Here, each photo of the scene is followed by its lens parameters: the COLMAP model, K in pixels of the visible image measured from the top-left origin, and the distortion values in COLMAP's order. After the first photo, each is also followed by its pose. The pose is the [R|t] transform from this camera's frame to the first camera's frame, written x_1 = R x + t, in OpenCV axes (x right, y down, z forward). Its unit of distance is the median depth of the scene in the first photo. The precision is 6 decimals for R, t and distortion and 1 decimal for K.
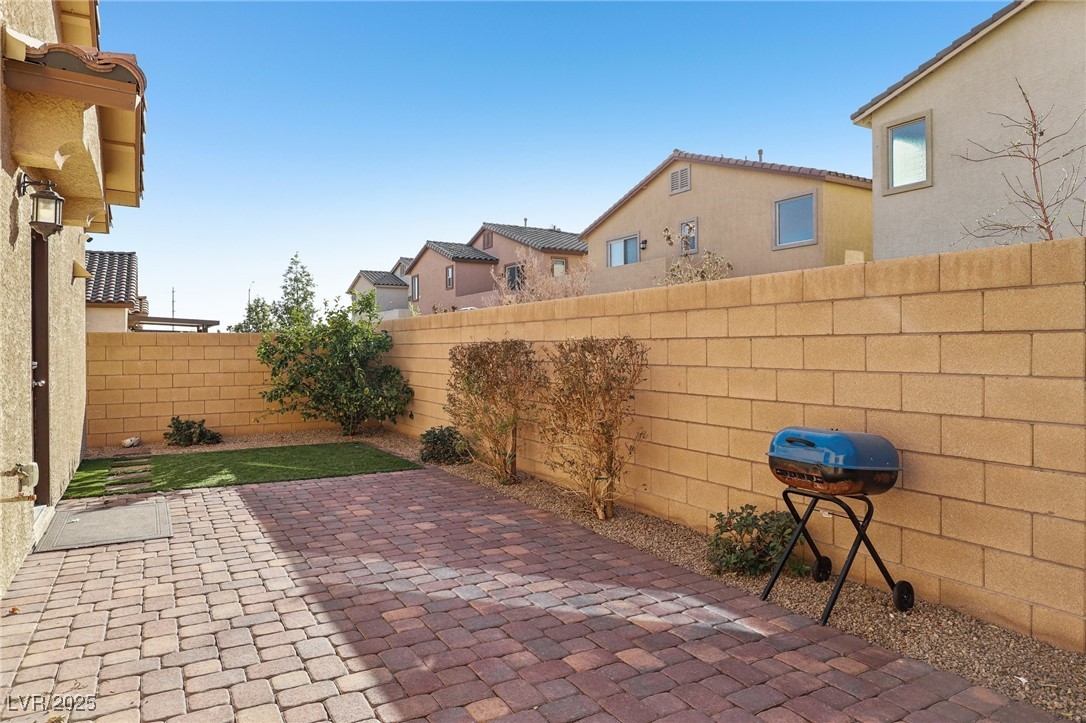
lens RADIAL K [[678.4, 0, 543.0], [0, 678.4, 361.5], [0, 0, 1]] dist [0.000088, 0.000281]
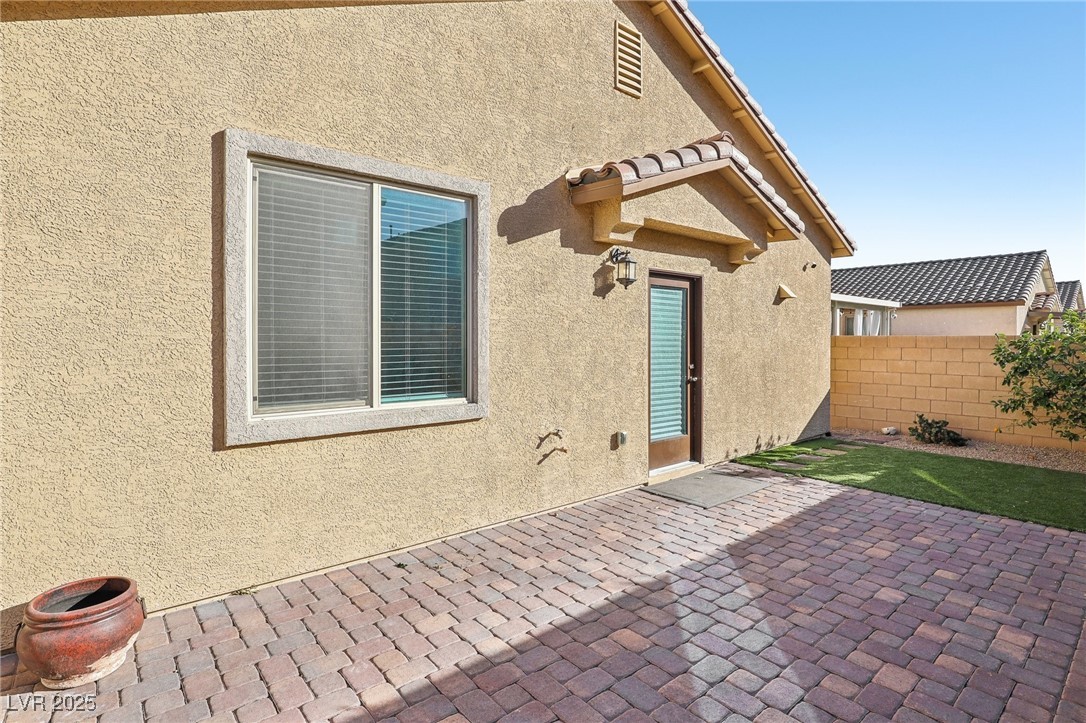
lens RADIAL K [[546.4, 0, 542.7], [0, 546.4, 344.1], [0, 0, 1]] dist [-0.026671, 0.001305]
pose [[0.160489, 0.013876, -0.986940, 0.481875], [-0.018810, 0.999763, 0.010997, -0.065900], [0.986858, 0.016799, 0.160712, 0.620000]]
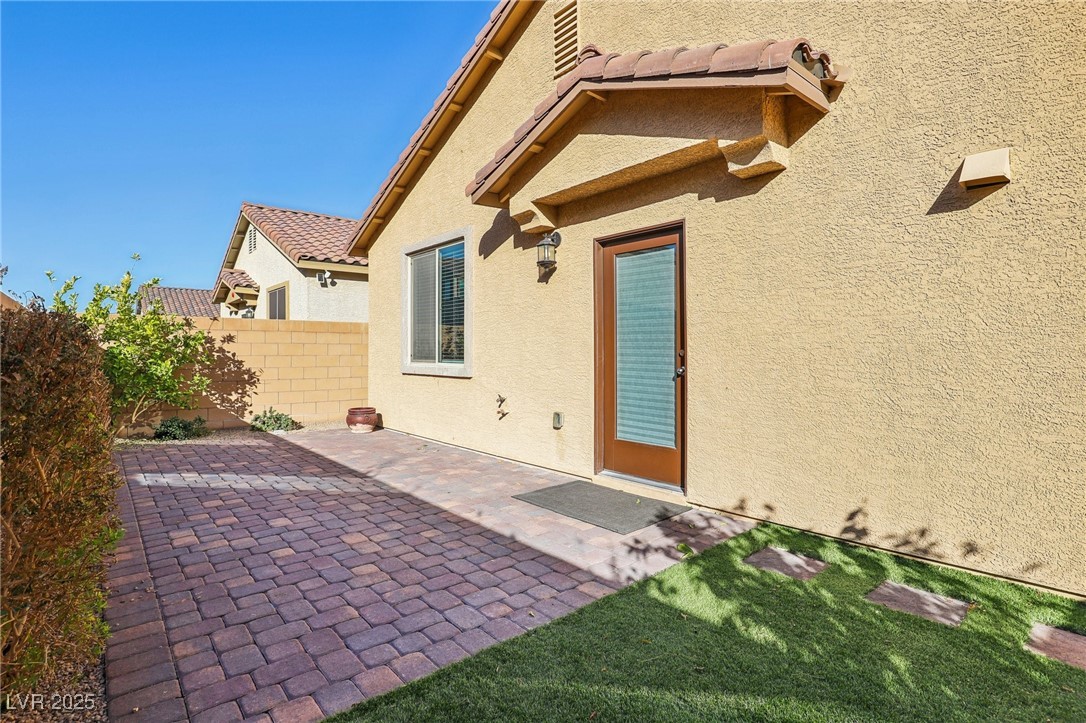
lens RADIAL K [[526.5, 0, 543.9], [0, 526.5, 349.7], [0, 0, 1]] dist [-0.036778, -0.000321]
pose [[-0.984313, 0.006912, -0.176295, -0.529970], [0.003858, 0.999837, 0.017662, -0.018405], [0.176389, 0.016705, -0.984179, 2.276841]]
